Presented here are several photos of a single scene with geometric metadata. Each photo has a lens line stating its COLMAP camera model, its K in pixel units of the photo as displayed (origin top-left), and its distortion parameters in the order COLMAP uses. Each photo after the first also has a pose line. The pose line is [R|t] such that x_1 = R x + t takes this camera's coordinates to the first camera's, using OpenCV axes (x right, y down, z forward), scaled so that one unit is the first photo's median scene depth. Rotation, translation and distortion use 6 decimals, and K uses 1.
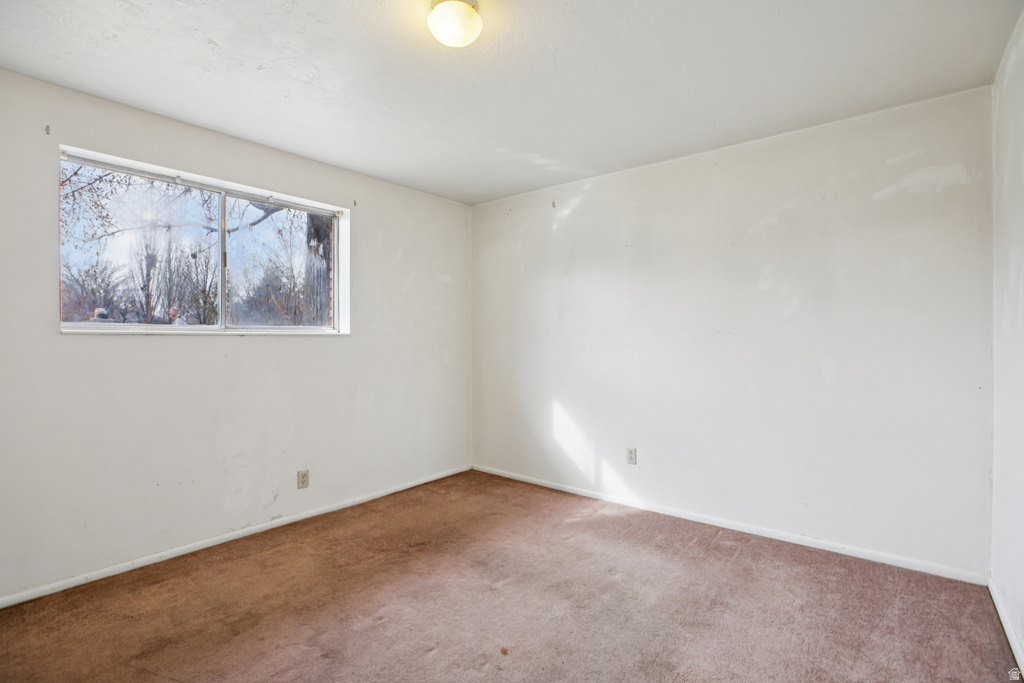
lens RADIAL K [[478.3, 0, 506.9], [0, 478.3, 338.3], [0, 0, 1]] dist [-0.049345, 0.018120]
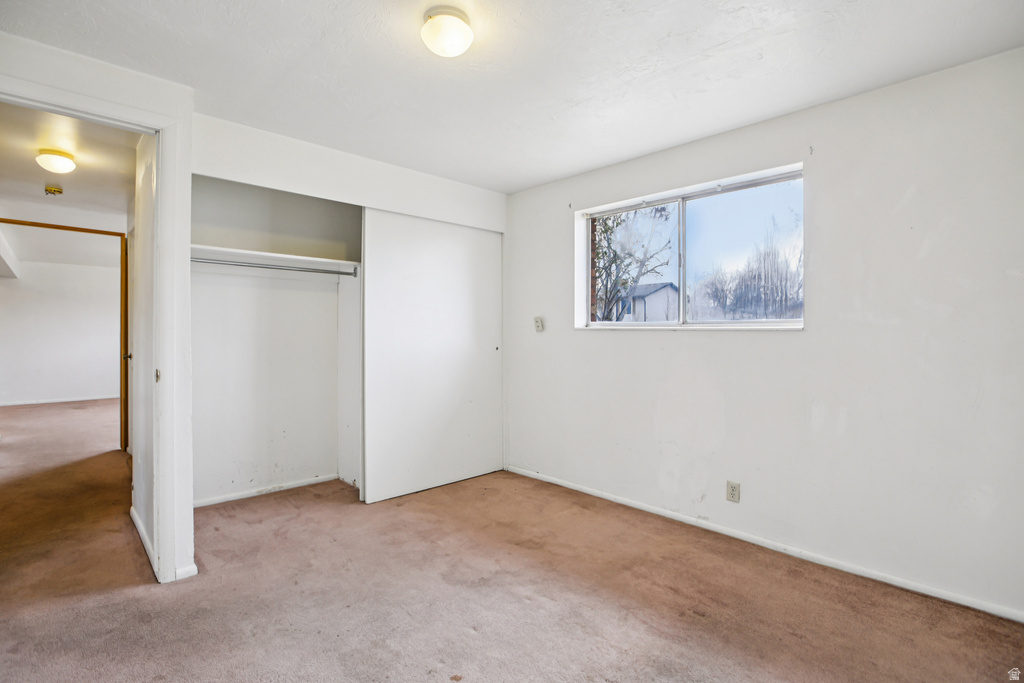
lens RADIAL K [[478.3, 0, 506.9], [0, 478.3, 338.3], [0, 0, 1]] dist [-0.049345, 0.018120]
pose [[-0.126652, 0.013303, -0.991858, 0.526922], [-0.001768, 0.999905, 0.013636, -0.002017], [0.991946, 0.003481, -0.126616, 0.729386]]
